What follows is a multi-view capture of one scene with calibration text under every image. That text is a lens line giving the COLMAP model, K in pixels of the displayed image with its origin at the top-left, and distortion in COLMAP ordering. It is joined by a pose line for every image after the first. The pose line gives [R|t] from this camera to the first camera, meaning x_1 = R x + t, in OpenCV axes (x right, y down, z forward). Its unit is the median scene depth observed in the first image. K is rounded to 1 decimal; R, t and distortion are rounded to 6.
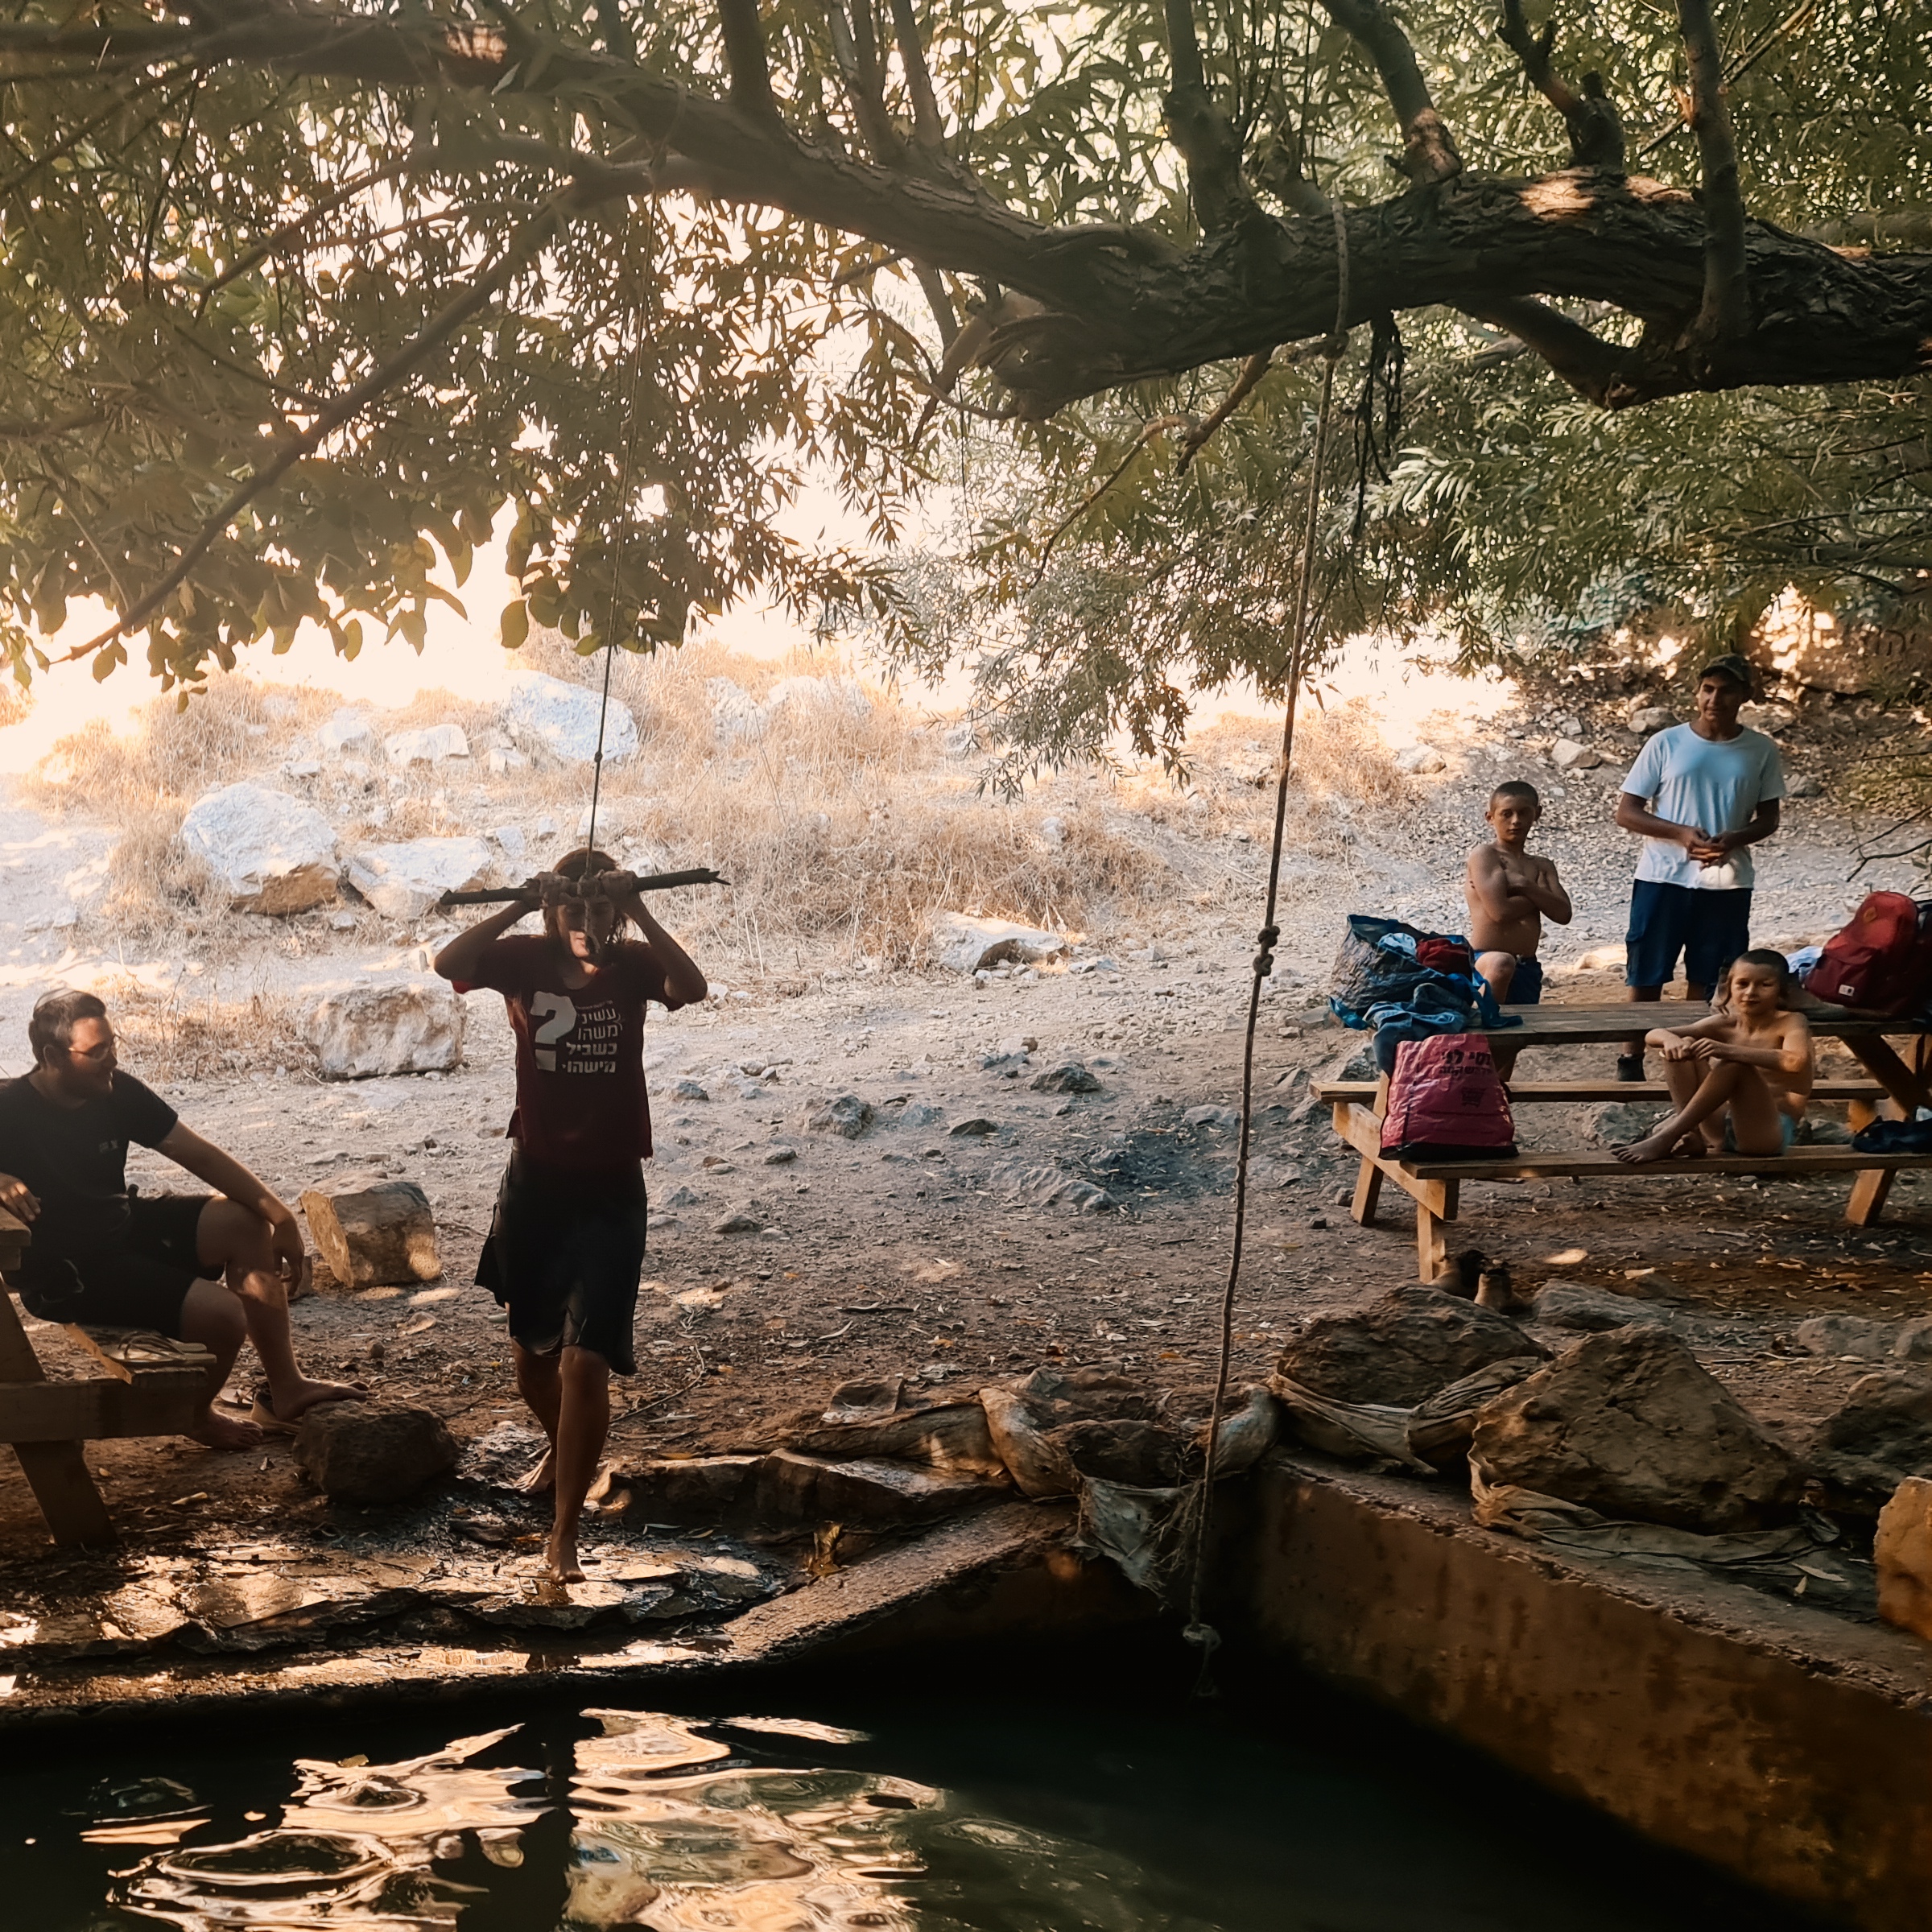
lens RADIAL K [[2279.8, 0, 351.0], [0, 2279.8, 1314.4], [0, 0, 1]] dist [0.057932, -0.034158]
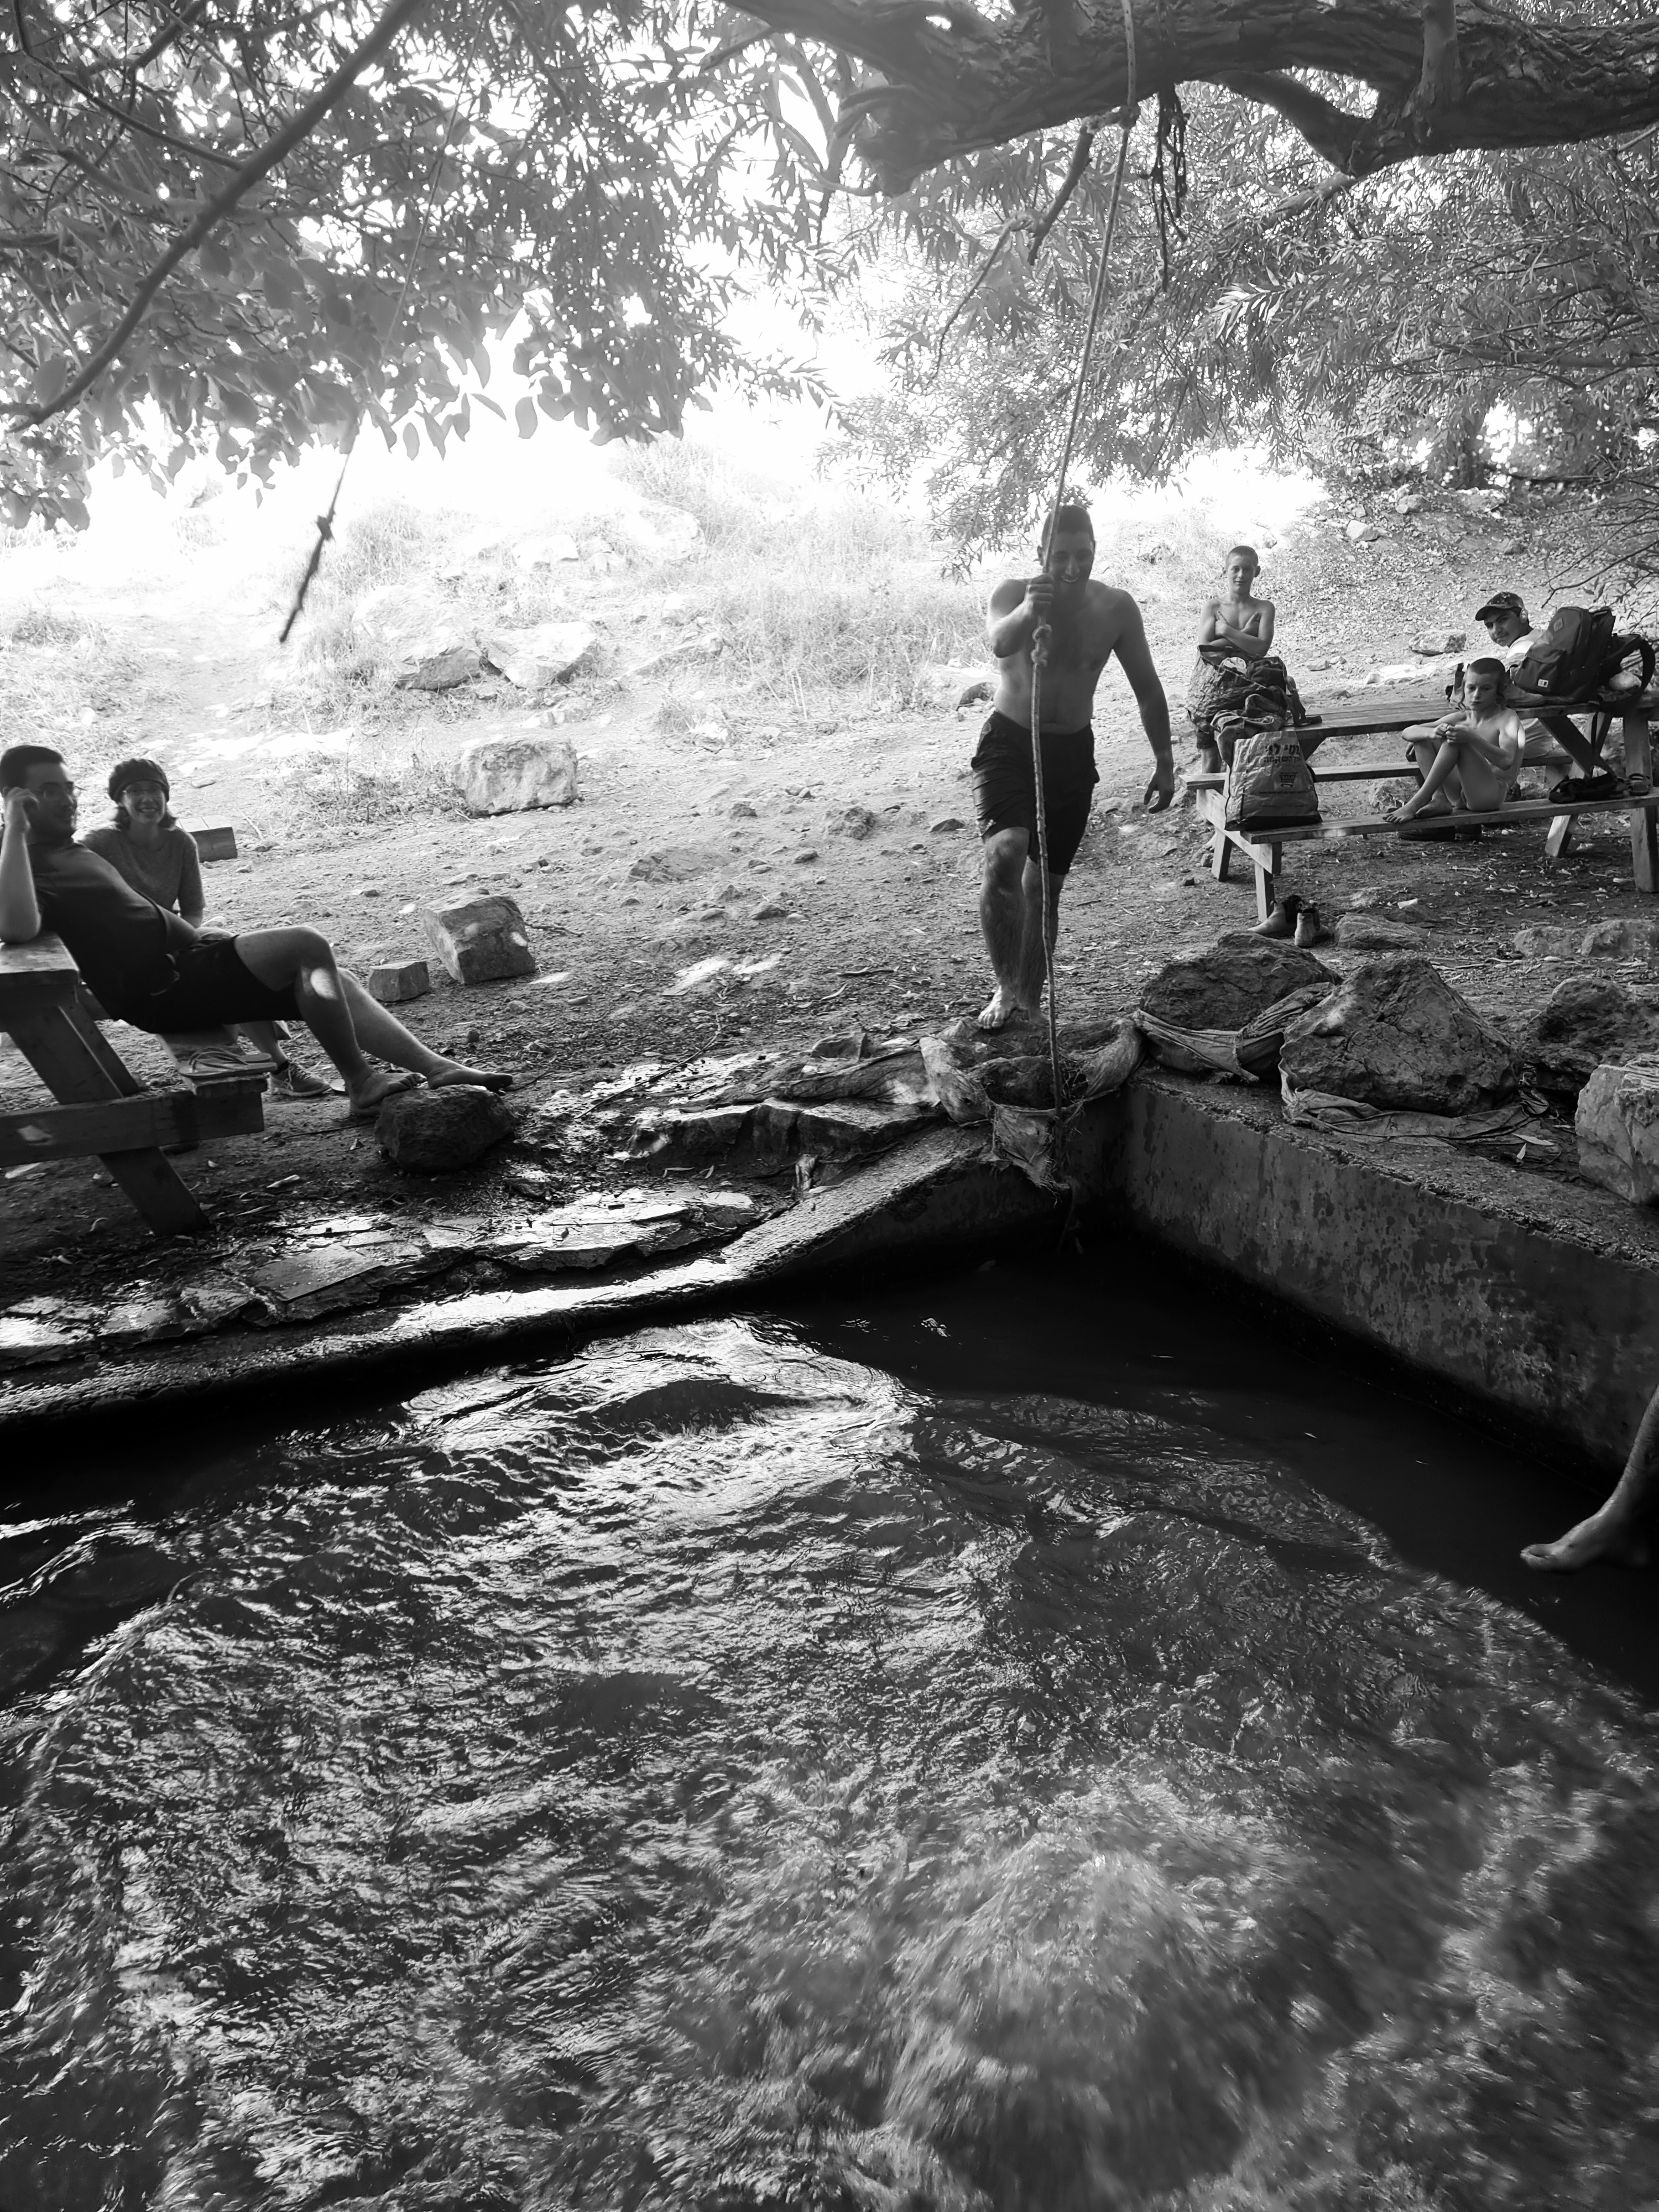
lens RADIAL K [[1559.6, 0, 819.2], [0, 1559.6, 1156.4], [0, 0, 1]] dist [0.075220, -0.087036]
pose [[0.986358, -0.090467, 0.137529, 0.080090], [0.073909, 0.989888, 0.121077, -0.009251], [-0.147092, -0.109260, 0.983070, 0.131268]]
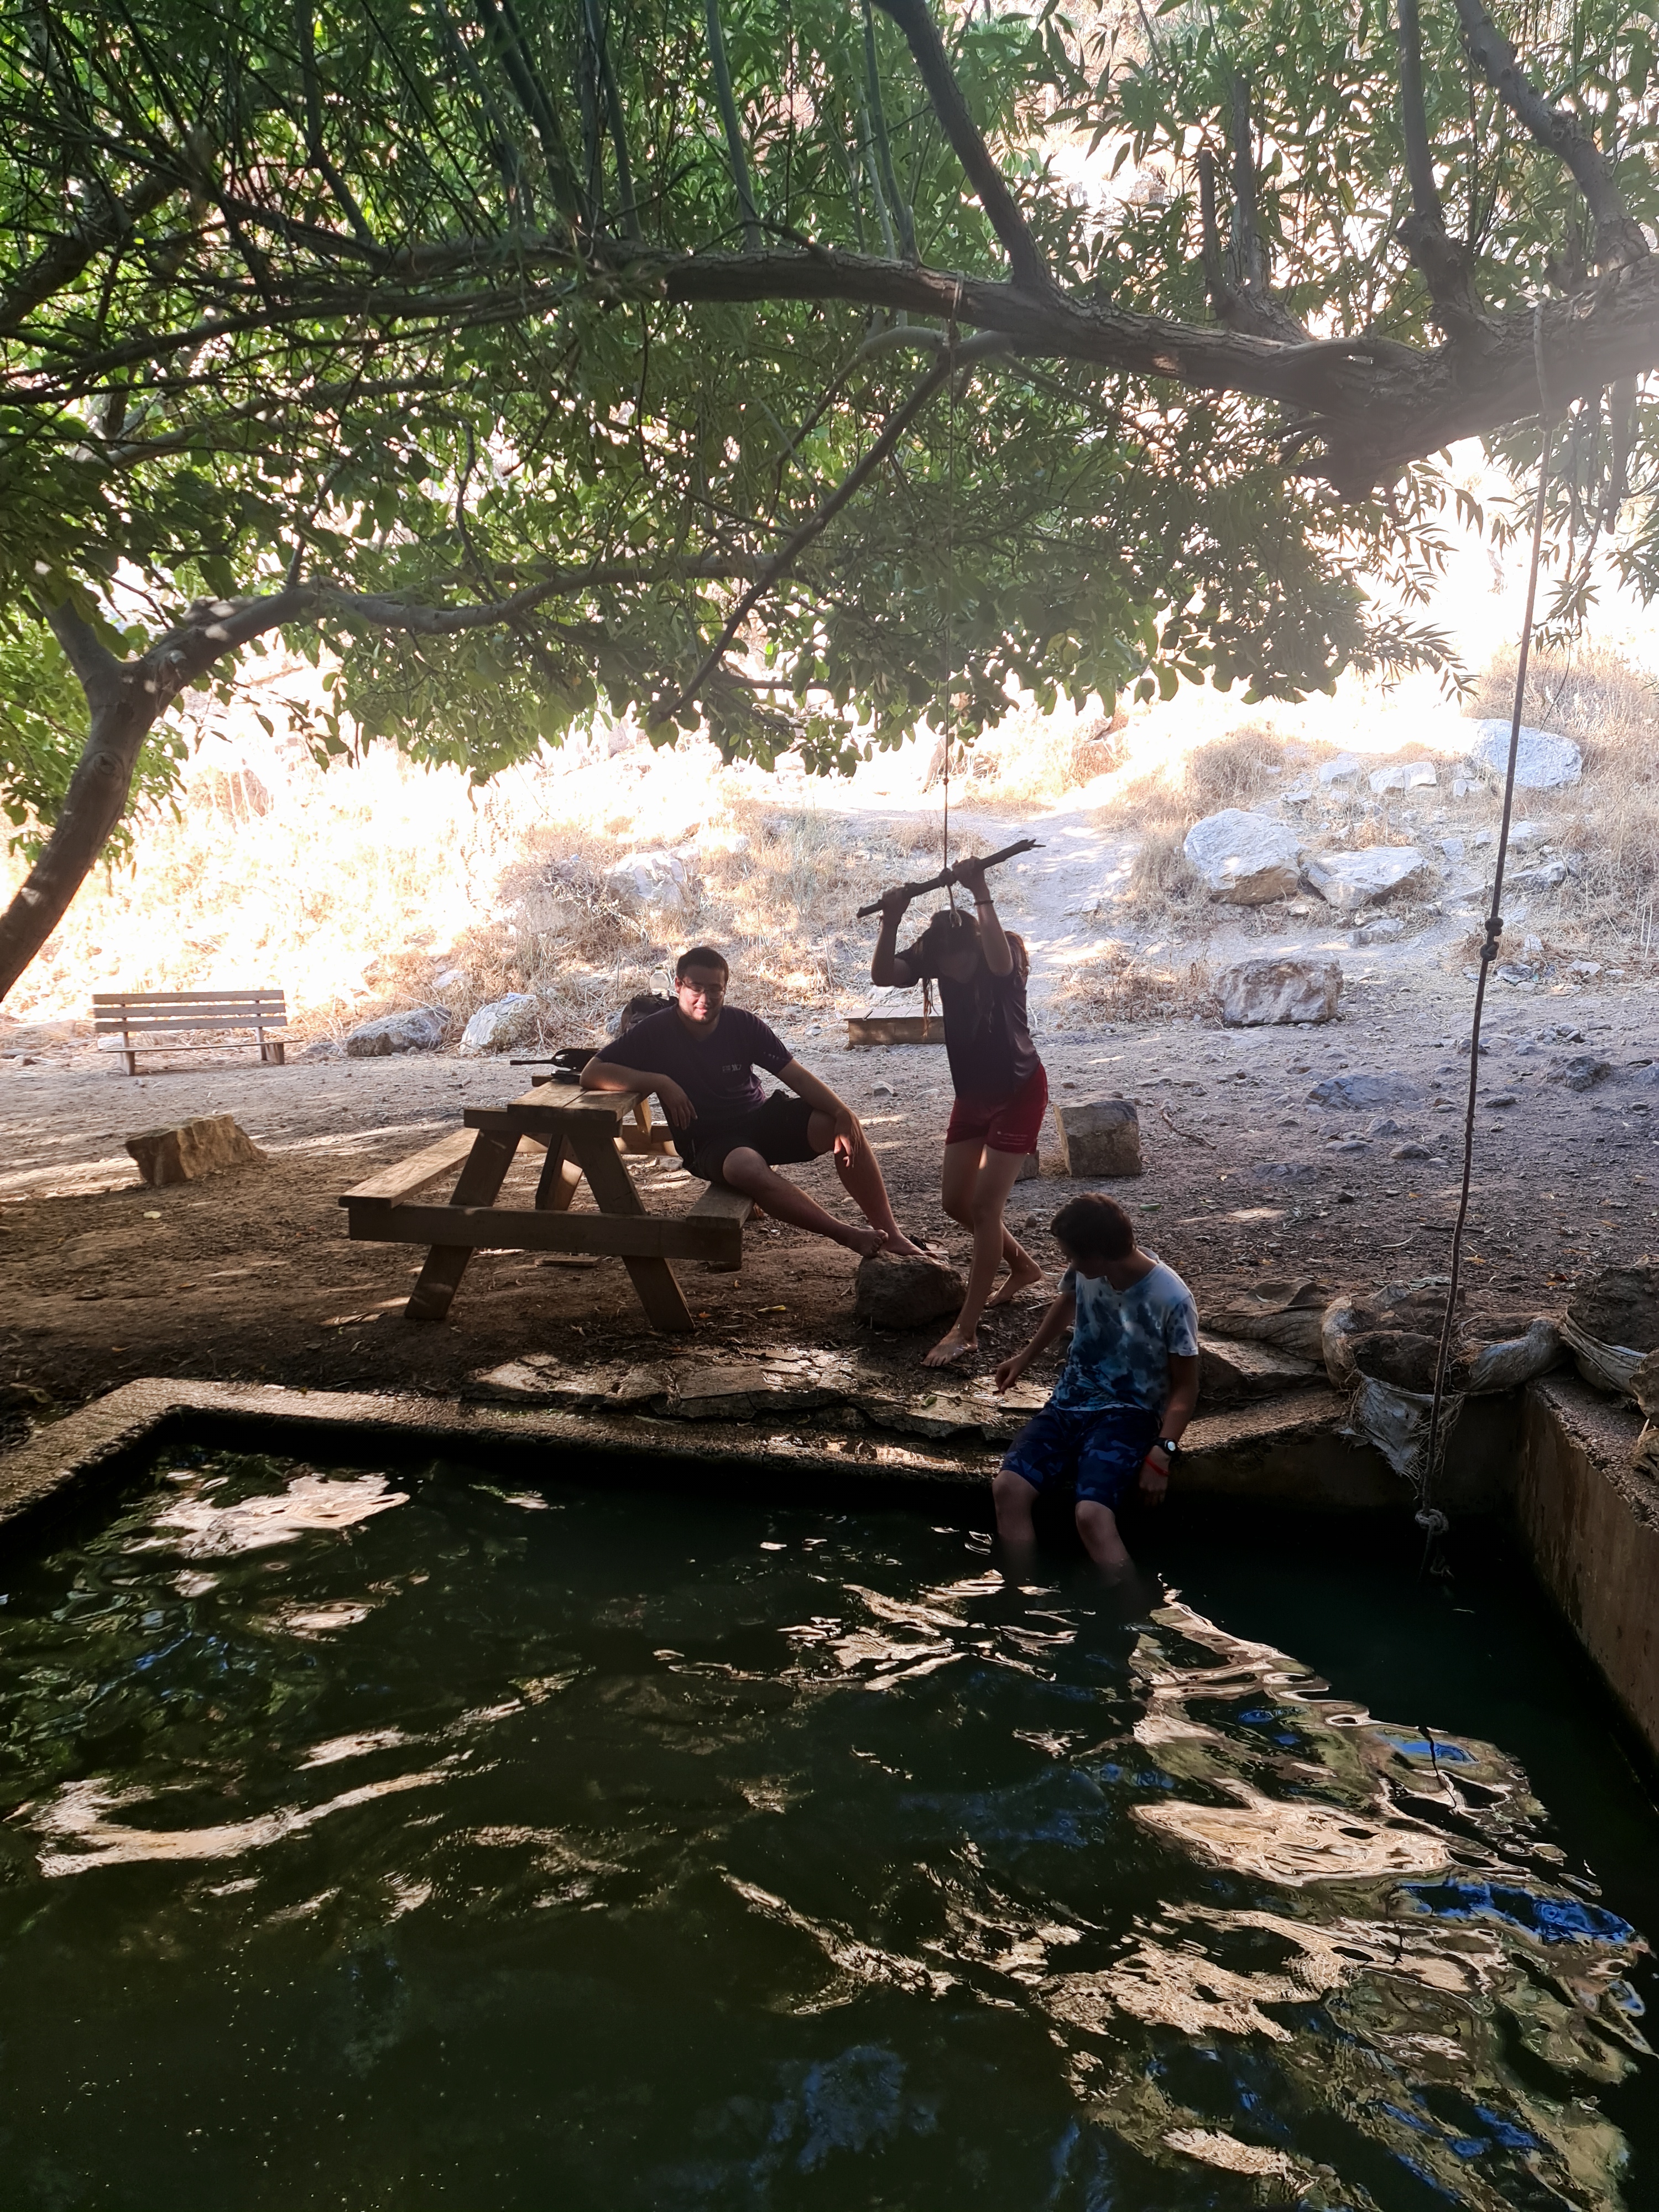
lens RADIAL K [[1577.2, 0, 854.7], [0, 1577.2, 1135.8], [0, 0, 1]] dist [0.083129, -0.060342]
pose [[0.914477, 0.073117, -0.397977, 0.306749], [-0.084113, 0.996404, -0.010215, -0.017871], [0.395798, 0.042817, 0.917339, 0.099811]]
